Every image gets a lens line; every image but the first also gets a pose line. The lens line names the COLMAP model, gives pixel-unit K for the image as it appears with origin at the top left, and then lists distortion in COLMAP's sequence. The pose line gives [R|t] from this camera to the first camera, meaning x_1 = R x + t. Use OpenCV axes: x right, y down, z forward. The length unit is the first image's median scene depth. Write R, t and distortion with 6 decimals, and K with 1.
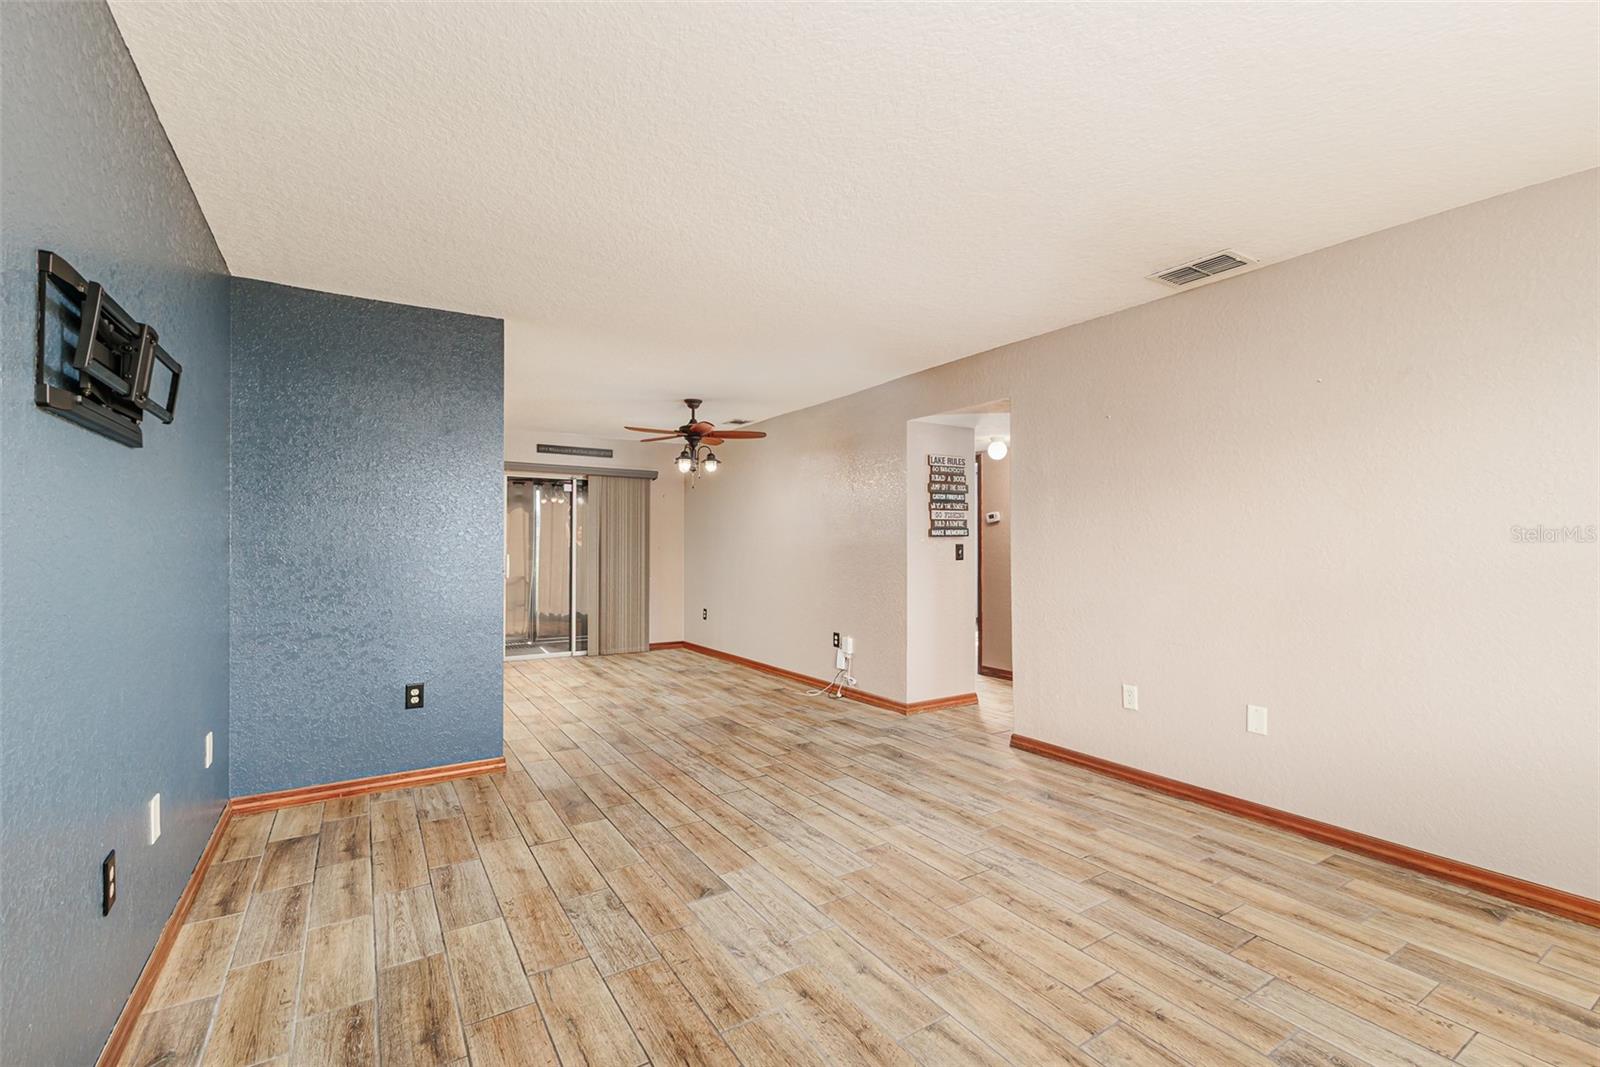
lens RADIAL K [[690.2, 0, 799.7], [0, 690.2, 535.7], [0, 0, 1]] dist [0.011580, -0.003392]
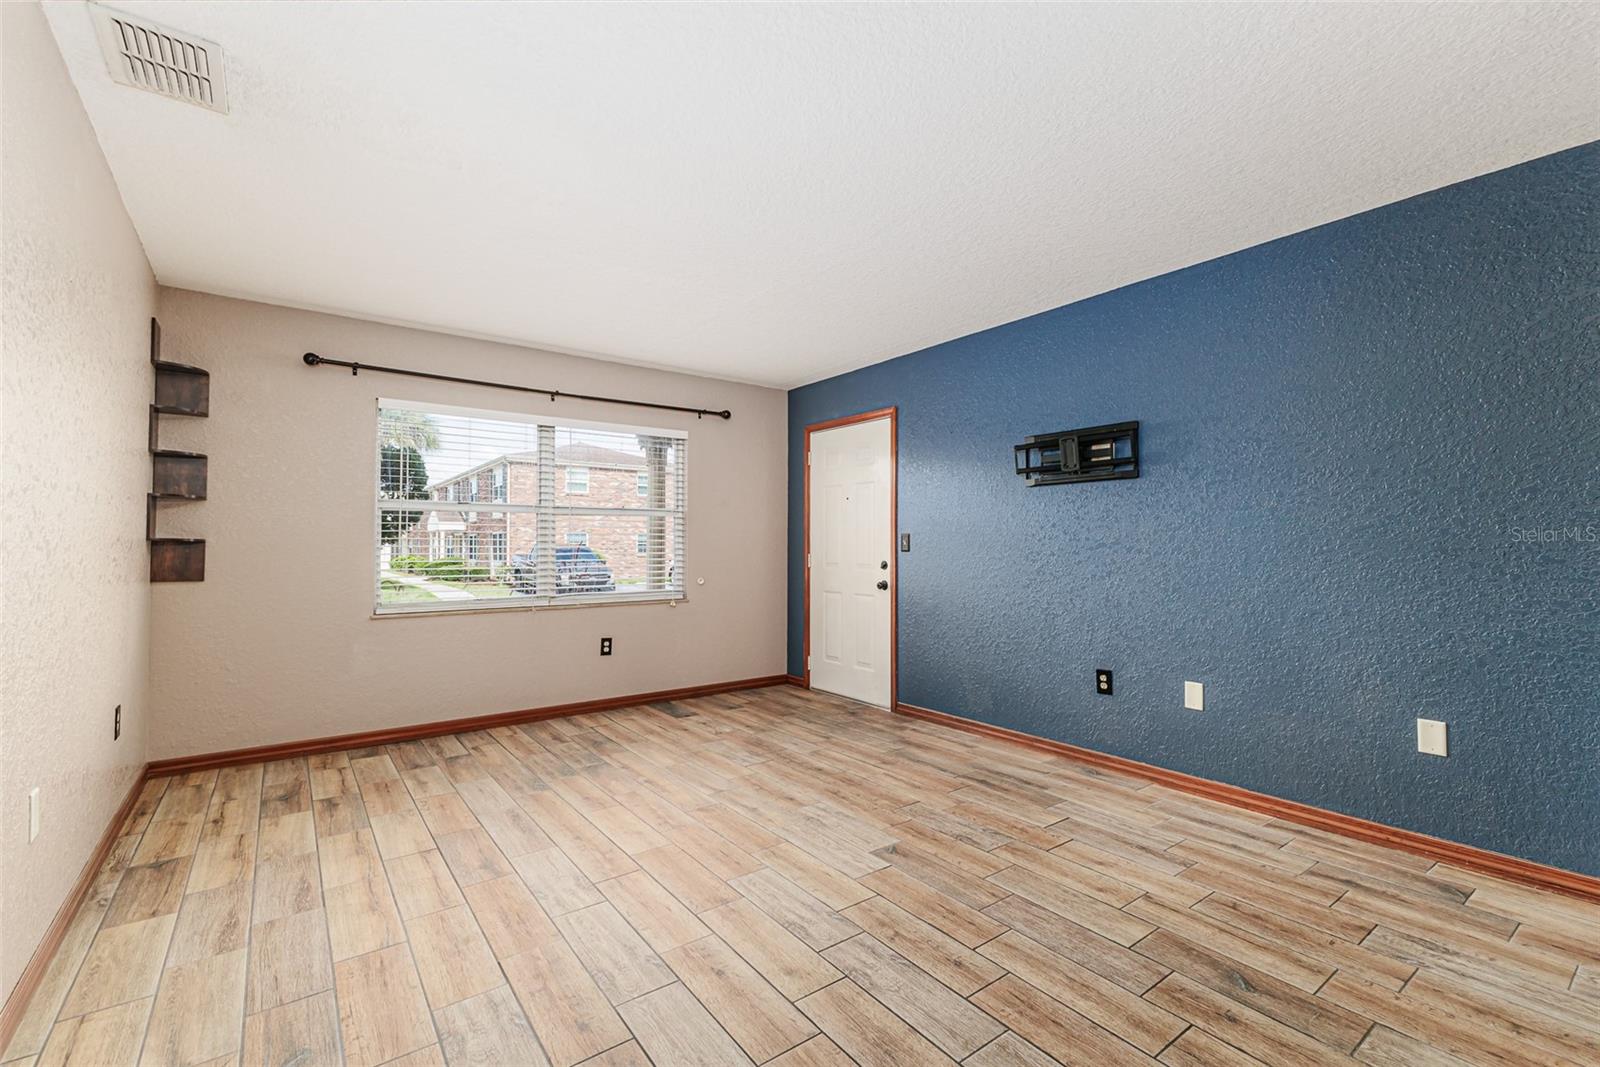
lens RADIAL K [[690.2, 0, 800.2], [0, 690.2, 538.2], [0, 0, 1]] dist [0.011580, -0.003392]
pose [[-0.997355, 0.001988, -0.072658, 0.078229], [0.003842, 0.999670, -0.025395, 0.063572], [0.072584, -0.025607, -0.997034, 1.997242]]
